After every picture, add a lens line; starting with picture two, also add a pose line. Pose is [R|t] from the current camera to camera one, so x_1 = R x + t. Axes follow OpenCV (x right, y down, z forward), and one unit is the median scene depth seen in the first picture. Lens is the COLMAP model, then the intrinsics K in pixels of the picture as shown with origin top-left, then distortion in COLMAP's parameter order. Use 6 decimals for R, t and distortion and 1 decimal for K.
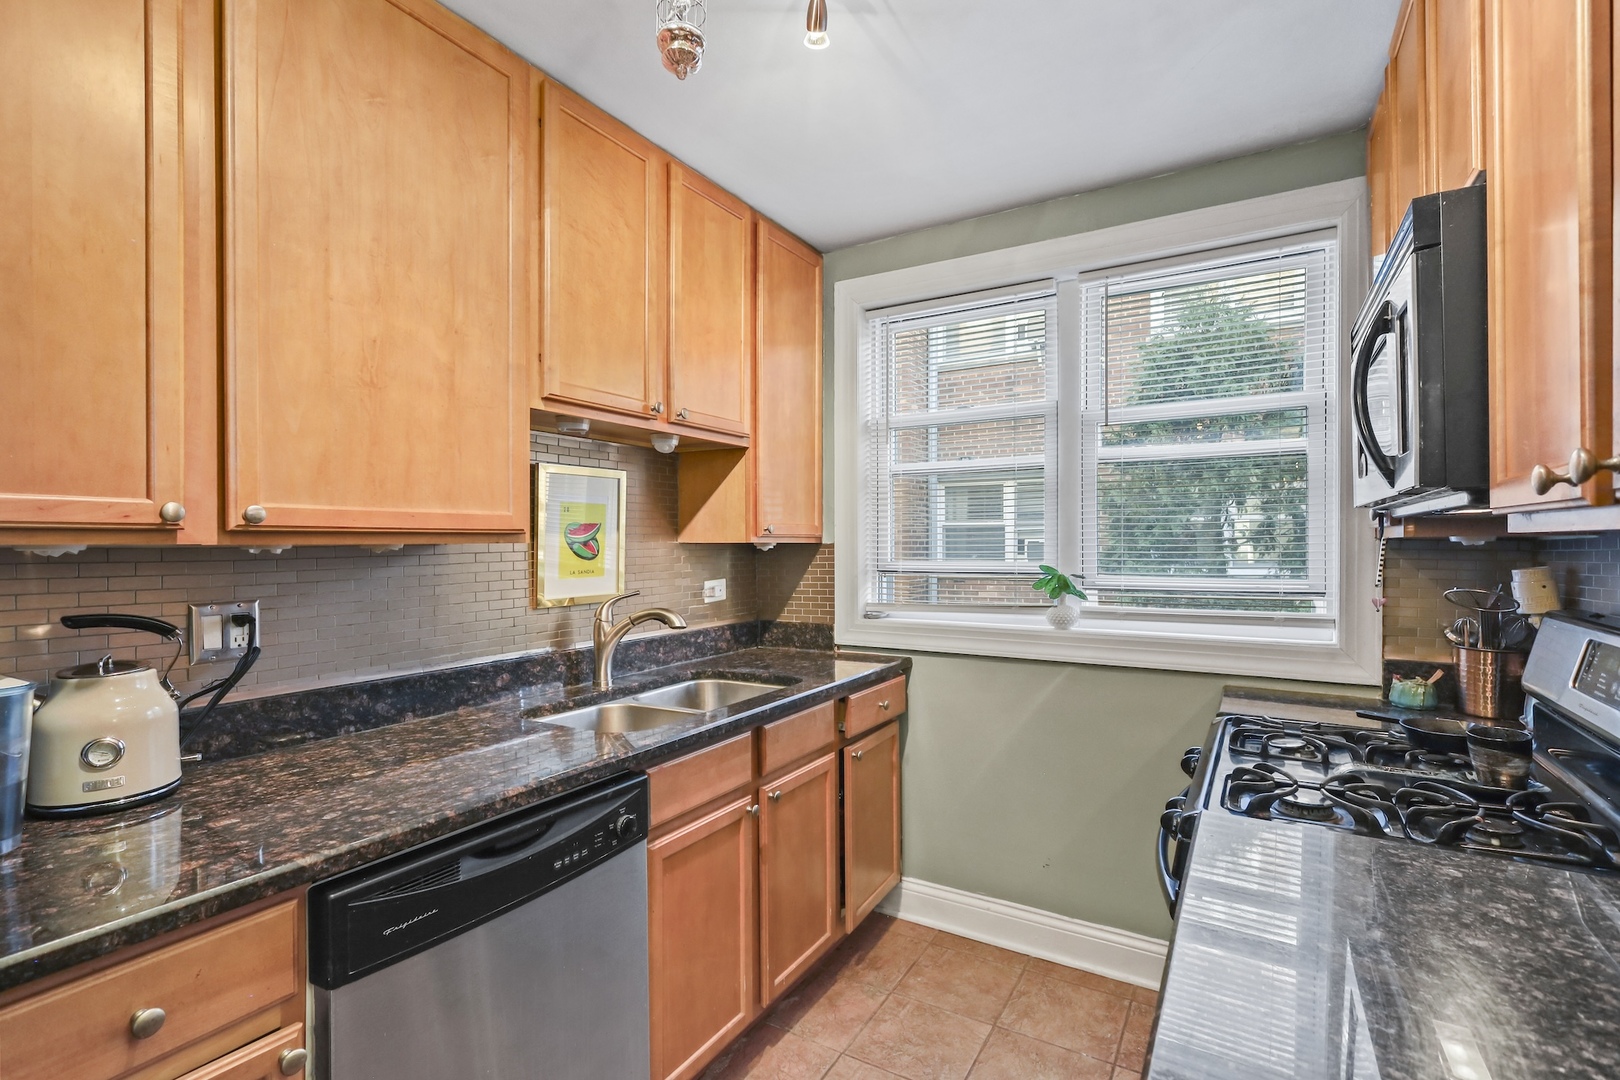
lens RADIAL K [[750.1, 0, 808.7], [0, 750.1, 547.8], [0, 0, 1]] dist [-0.002436, 0.002480]
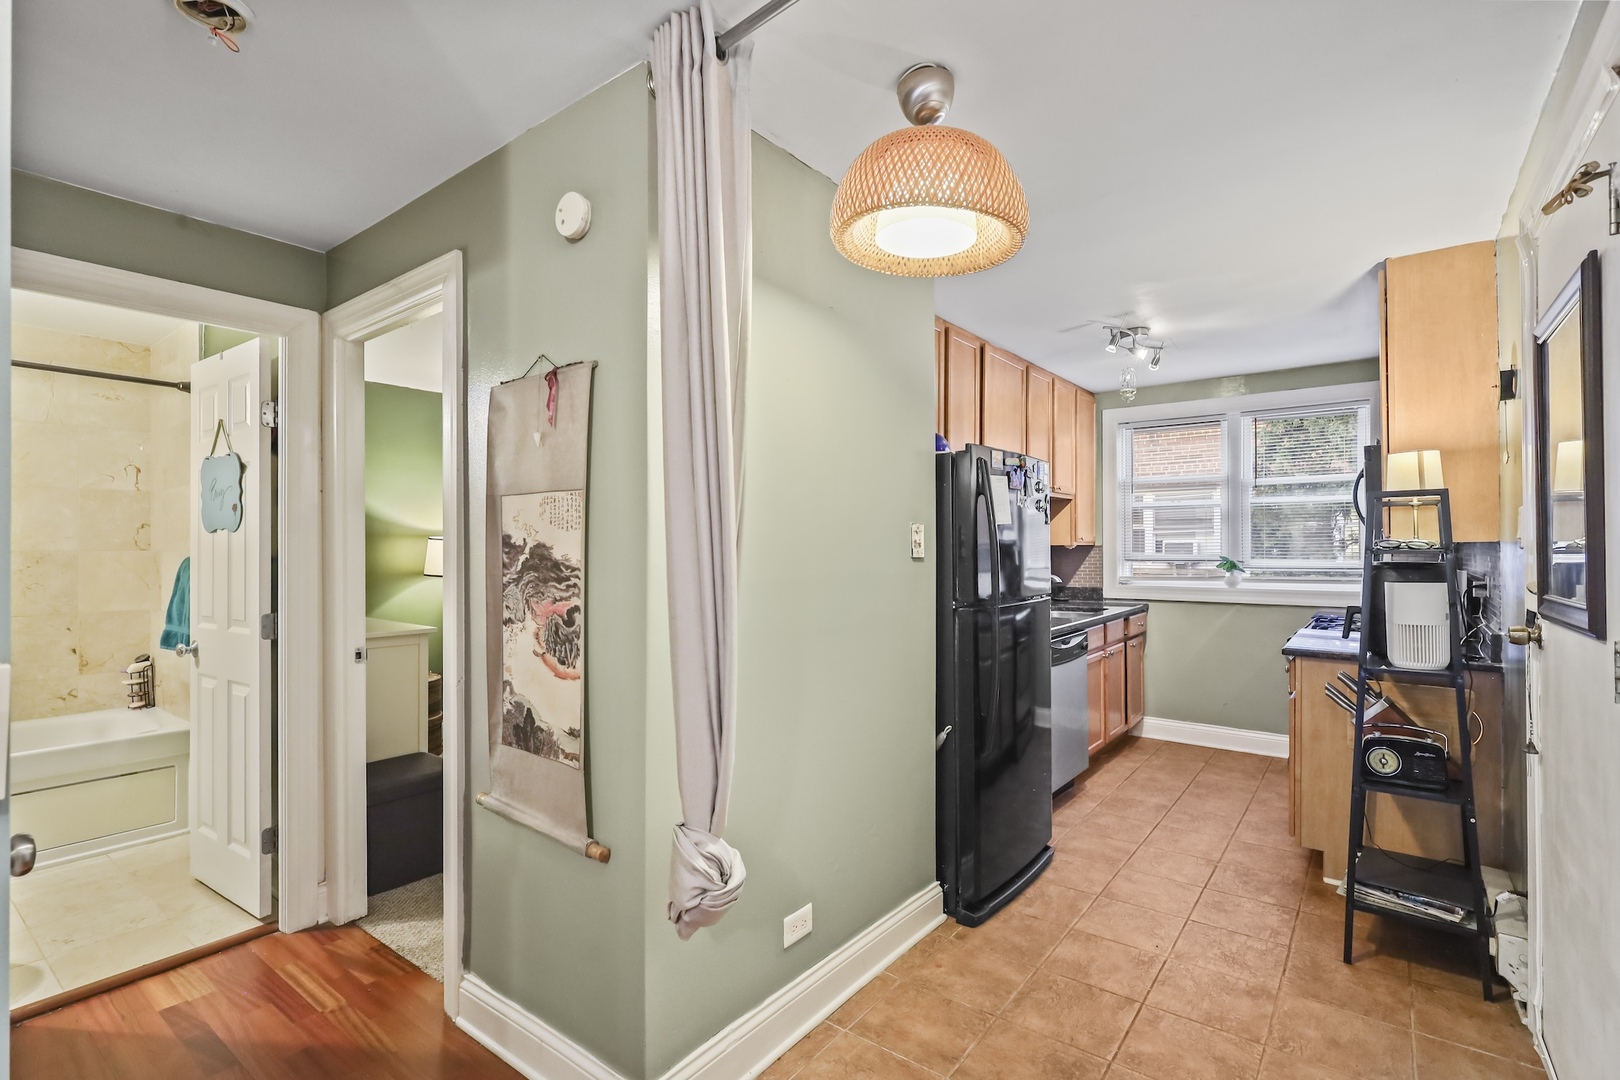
lens RADIAL K [[750.1, 0, 811.6], [0, 750.1, 539.1], [0, 0, 1]] dist [-0.002436, 0.002480]
pose [[0.993141, -0.002470, -0.116899, -0.564054], [0.001061, 0.999926, -0.012115, 0.001623], [0.116920, 0.011908, 0.993070, -1.165662]]
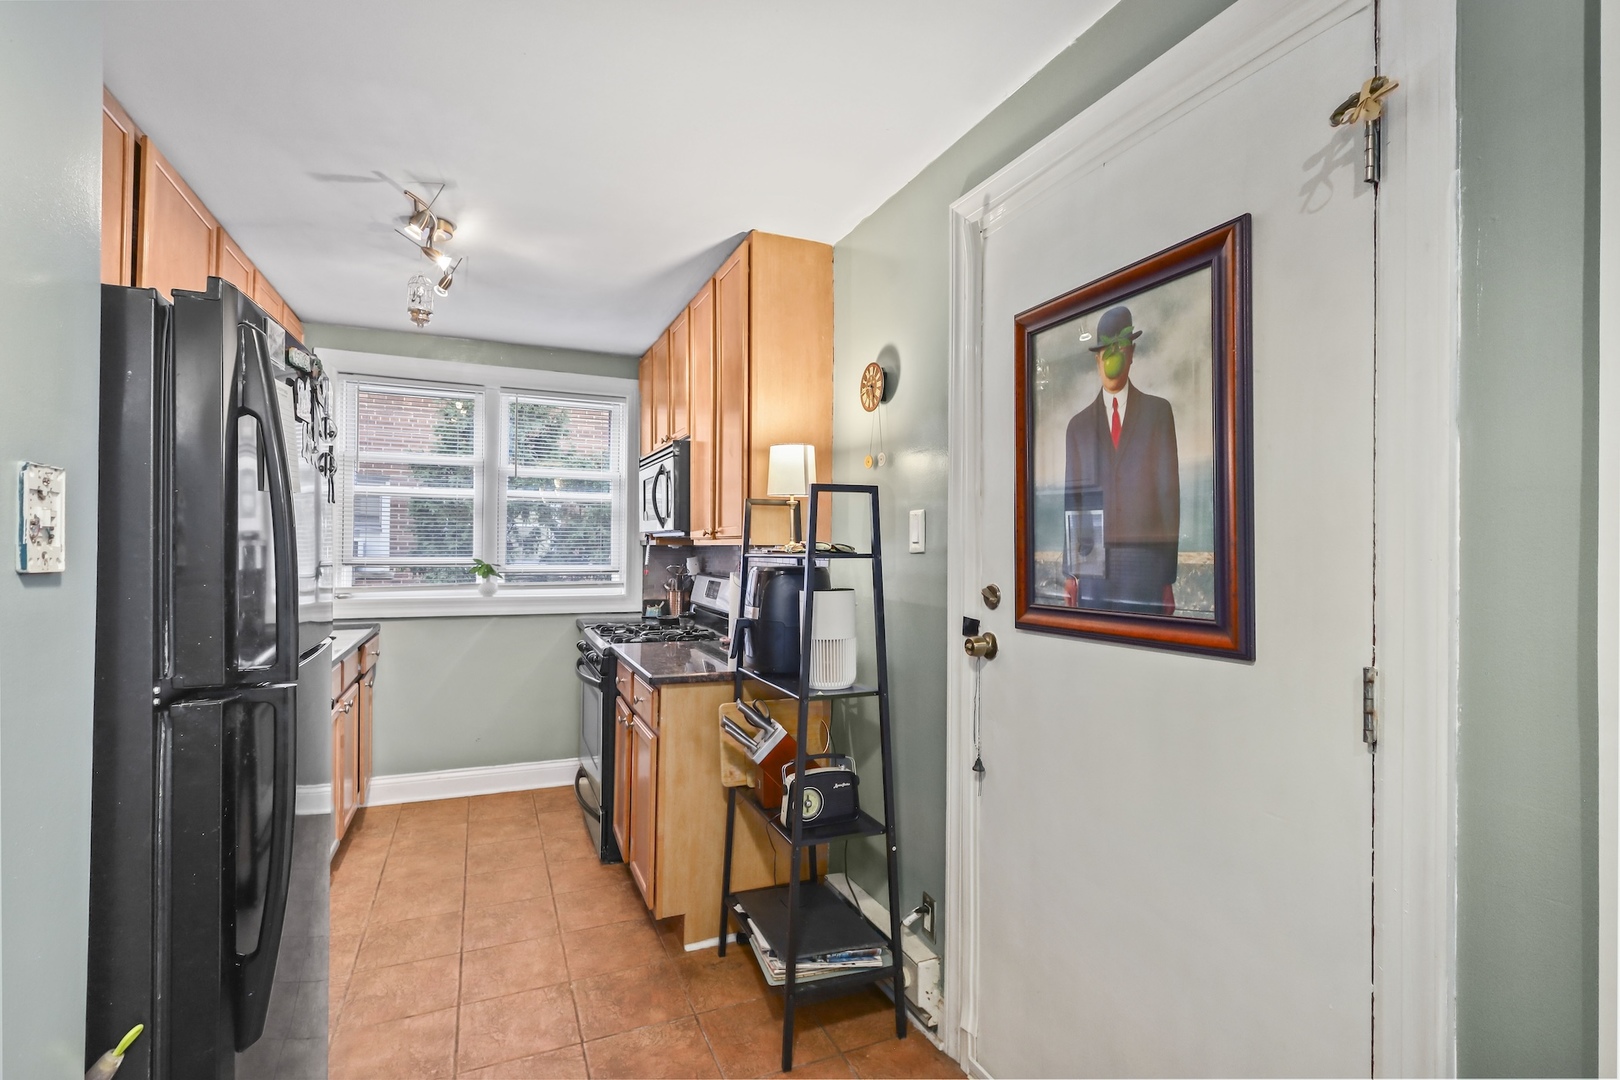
lens RADIAL K [[750.1, 0, 803.3], [0, 750.1, 545.2], [0, 0, 1]] dist [-0.002436, 0.002480]
pose [[0.588331, 0.011276, 0.808542, -0.614375], [-0.007834, 0.999935, -0.008245, 0.002228], [-0.808582, -0.001483, 0.588381, -0.564505]]
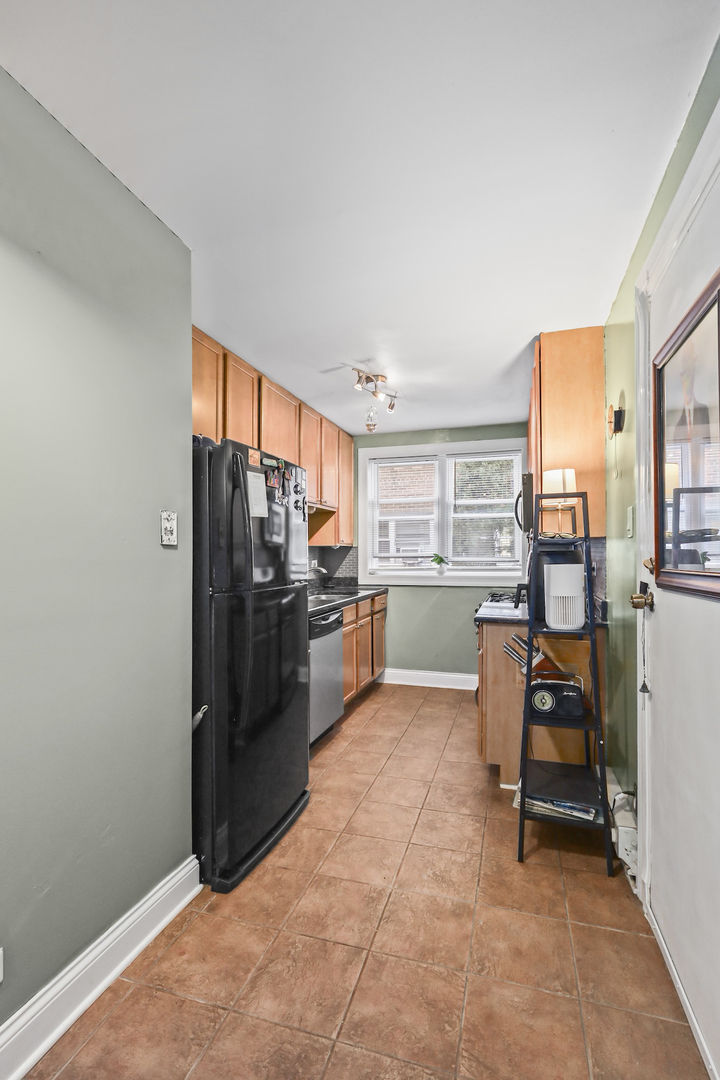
lens RADIAL K [[500.0, 0, 365.1], [0, 500.0, 553.3], [0, 0, 1]] dist [-0.002436, 0.002480]
pose [[0.969965, -0.001603, 0.243238, -0.436501], [0.002962, 0.999982, -0.005221, 0.032621], [-0.243225, 0.005784, 0.969953, -0.847237]]
